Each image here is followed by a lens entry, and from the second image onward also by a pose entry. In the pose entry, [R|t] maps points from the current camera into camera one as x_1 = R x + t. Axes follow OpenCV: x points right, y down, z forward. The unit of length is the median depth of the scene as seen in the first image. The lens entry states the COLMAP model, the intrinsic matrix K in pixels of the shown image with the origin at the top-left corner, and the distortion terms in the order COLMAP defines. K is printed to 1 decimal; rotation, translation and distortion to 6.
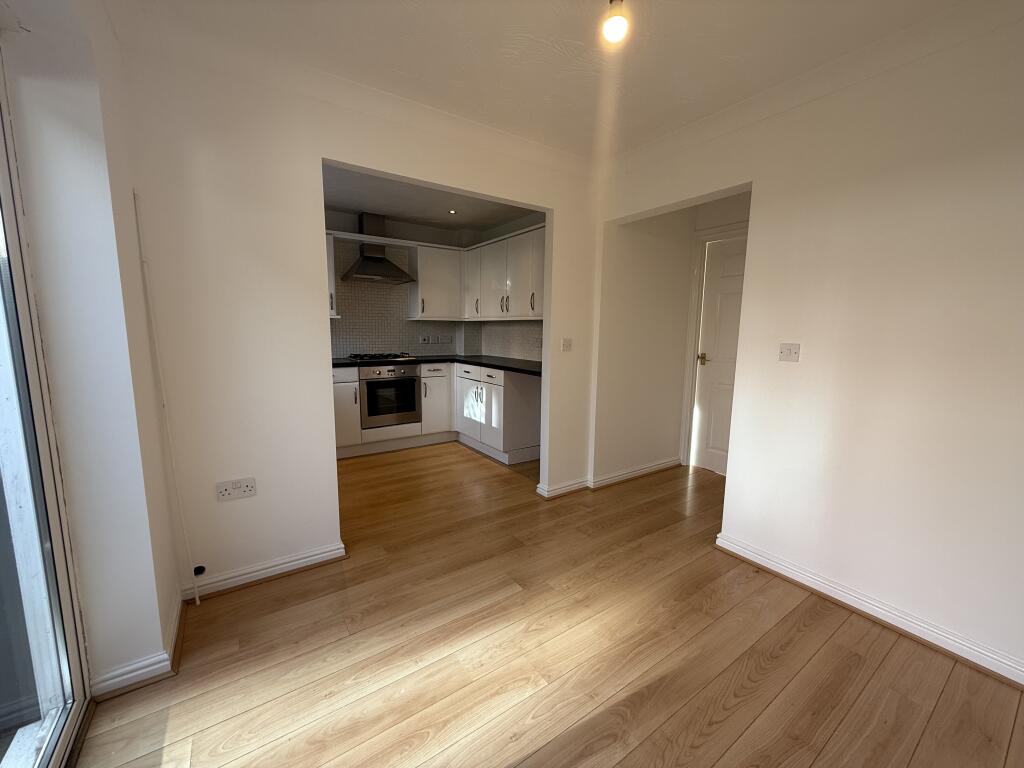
lens RADIAL K [[408.6, 0, 508.3], [0, 408.6, 384.1], [0, 0, 1]] dist [0.001711, 0.000054]
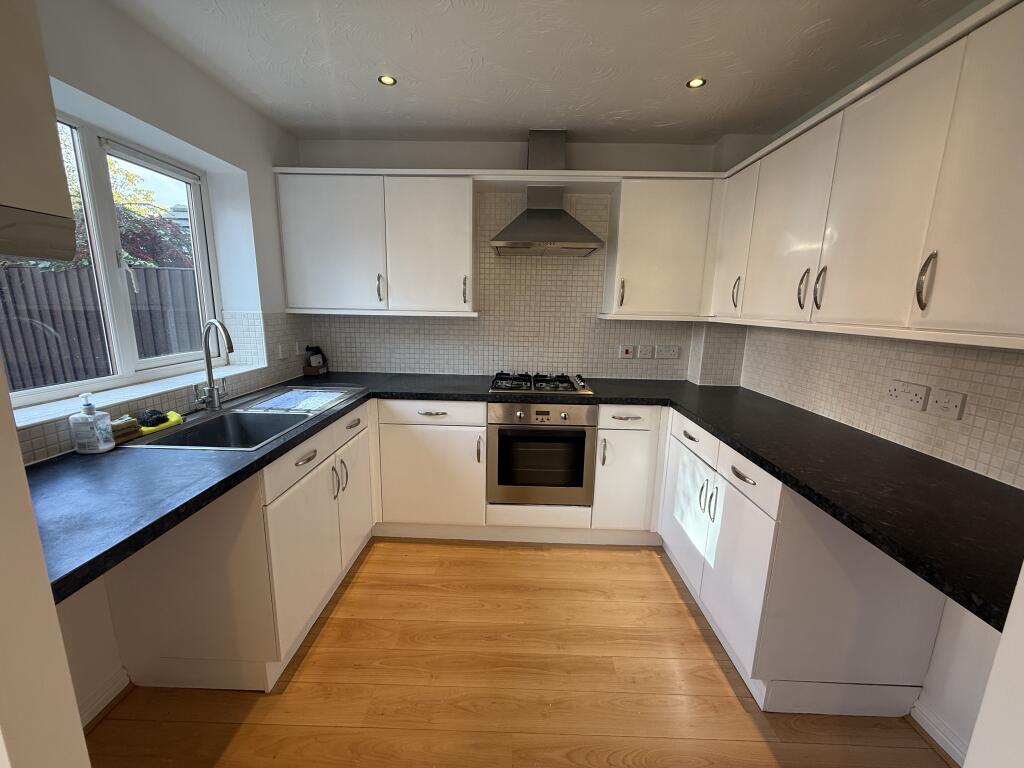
lens RADIAL K [[408.6, 0, 508.3], [0, 408.6, 384.1], [0, 0, 1]] dist [0.001711, 0.000054]
pose [[0.814030, 0.116686, -0.568982, -0.010735], [-0.088122, 0.993084, 0.077586, -0.105873], [0.574100, -0.013017, 0.818682, 0.492551]]
